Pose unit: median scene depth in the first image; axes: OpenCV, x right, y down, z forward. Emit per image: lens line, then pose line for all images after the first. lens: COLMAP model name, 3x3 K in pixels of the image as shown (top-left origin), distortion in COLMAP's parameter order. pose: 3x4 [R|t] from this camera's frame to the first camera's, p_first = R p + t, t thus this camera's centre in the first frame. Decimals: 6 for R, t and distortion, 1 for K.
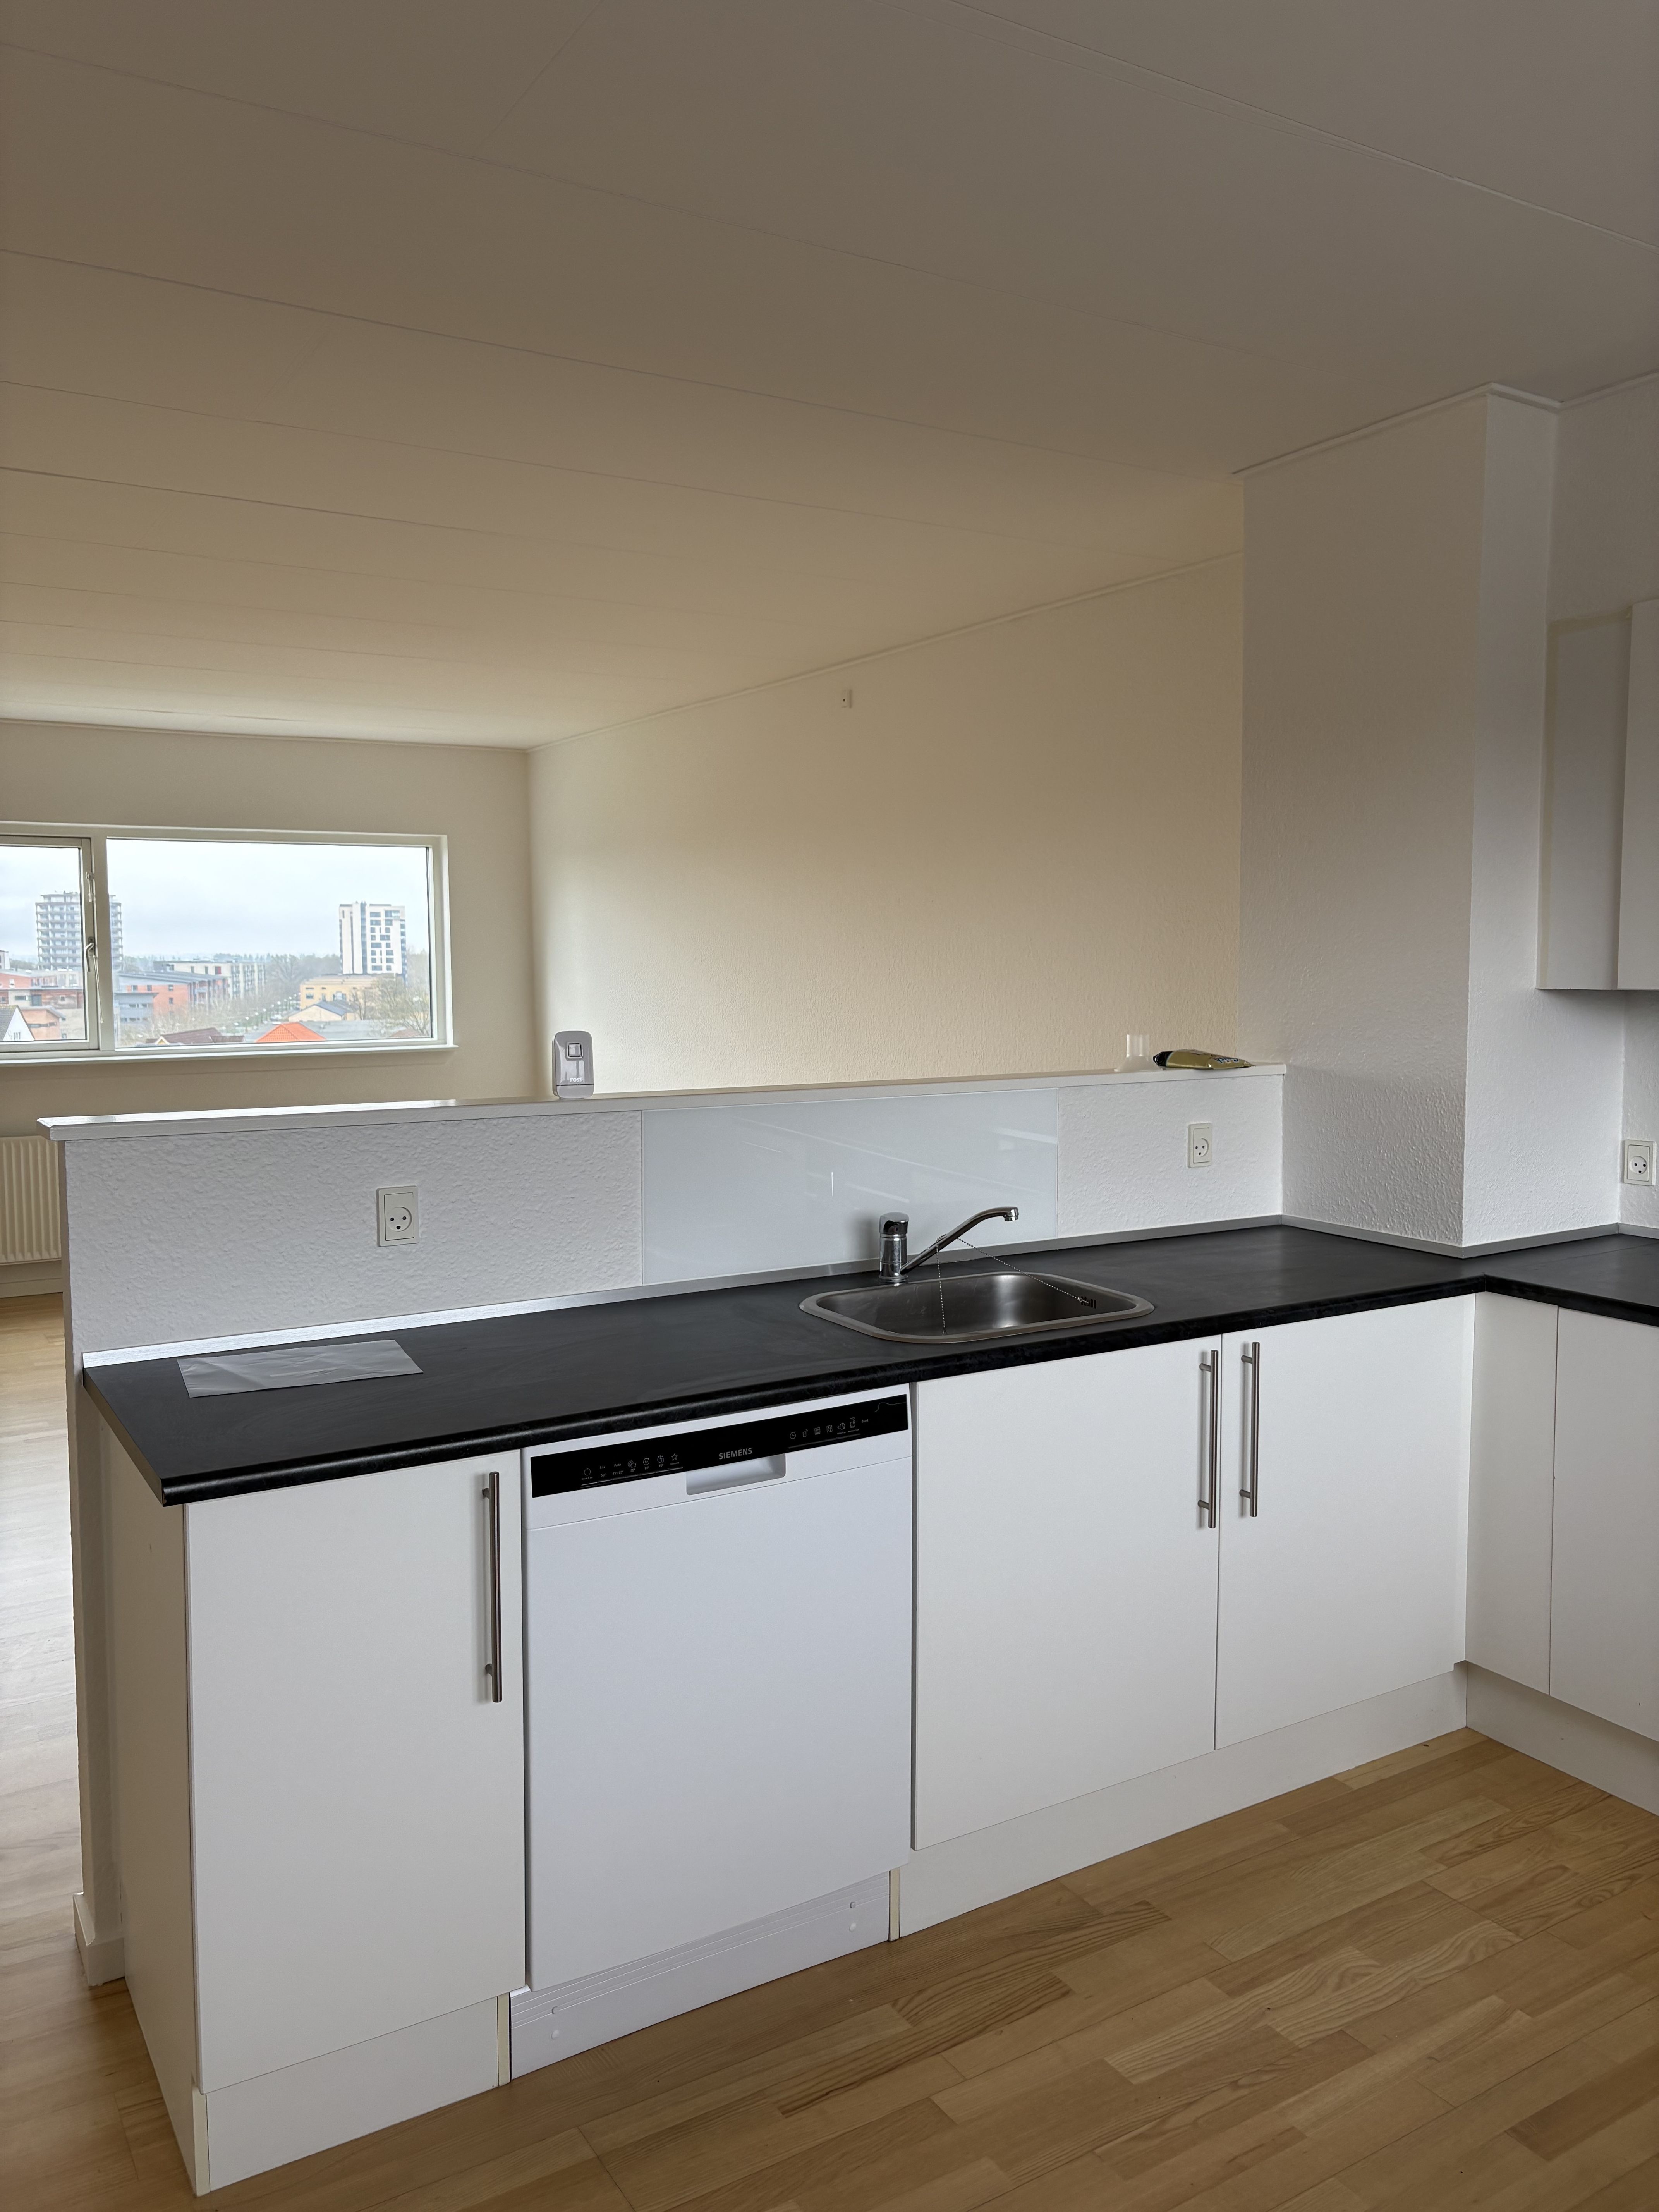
lens RADIAL K [[1704.2, 0, 833.2], [0, 1704.2, 1108.6], [0, 0, 1]] dist [0.032875, -0.021929]
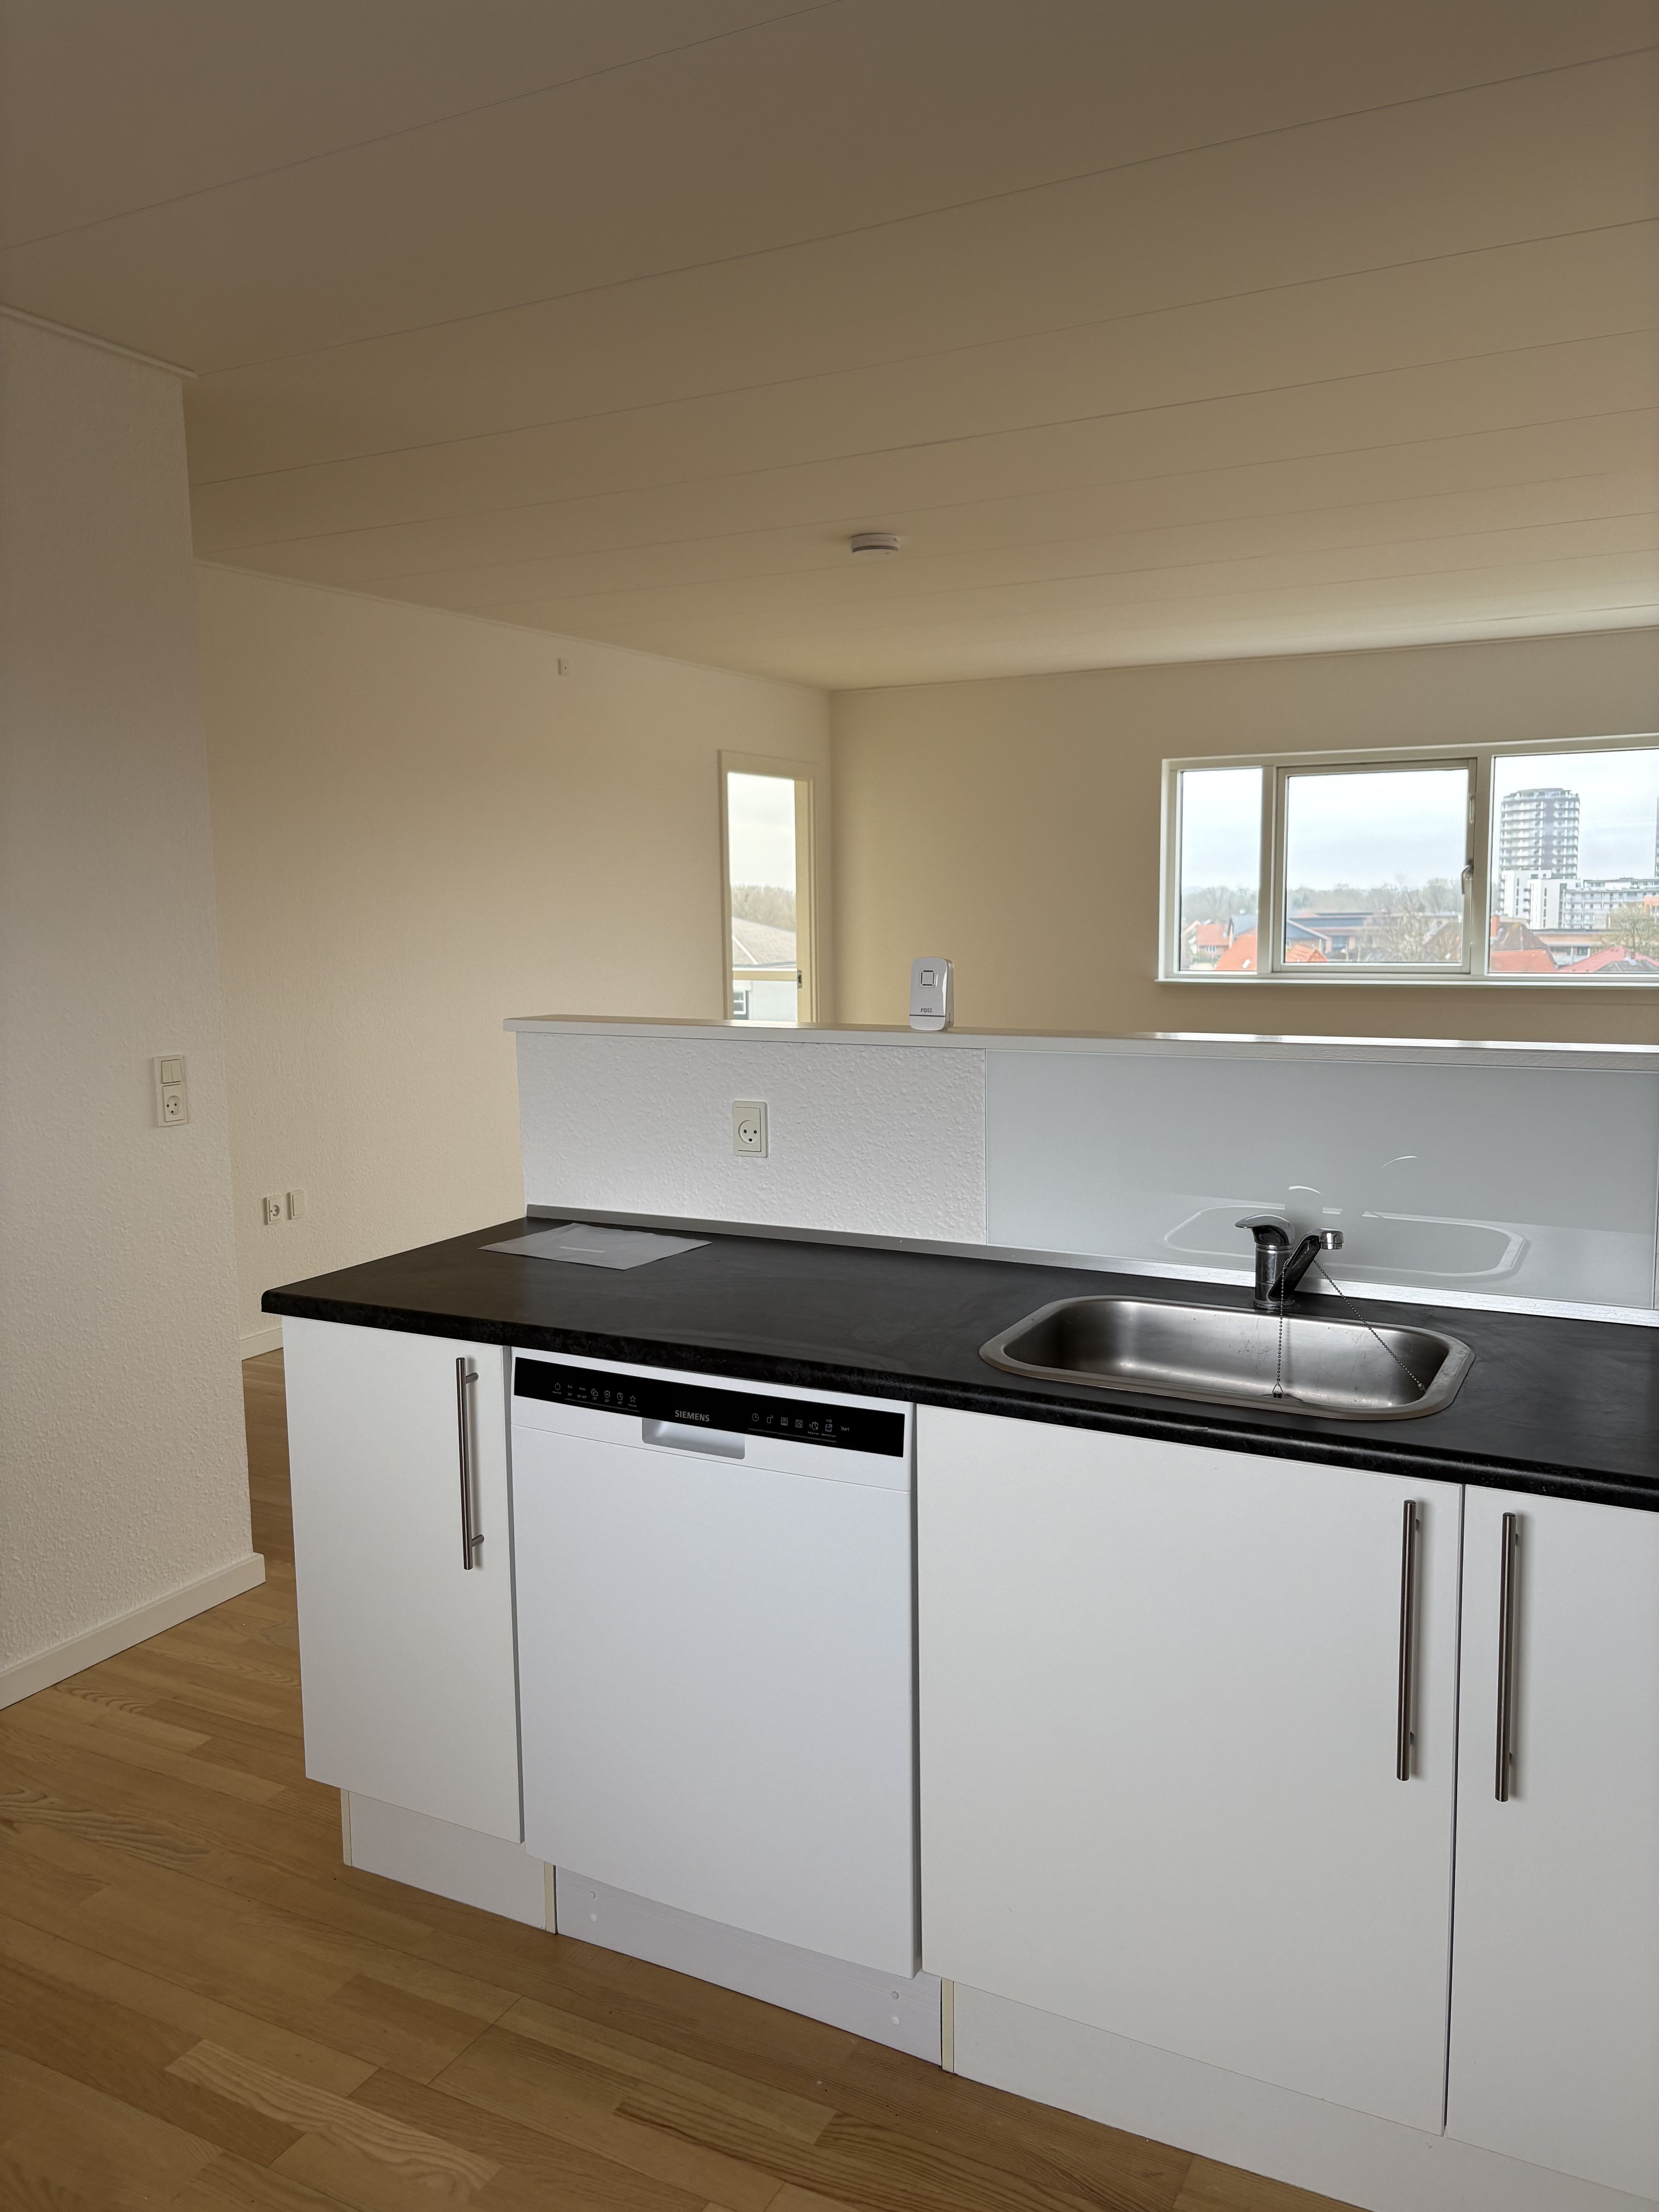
lens RADIAL K [[1704.2, 0, 834.3], [0, 1704.2, 1096.3], [0, 0, 1]] dist [0.032875, -0.021929]
pose [[0.502649, 0.099882, -0.858701, 0.652683], [-0.067843, 0.994797, 0.075999, -0.039418], [0.861825, 0.020056, 0.506810, 0.510537]]
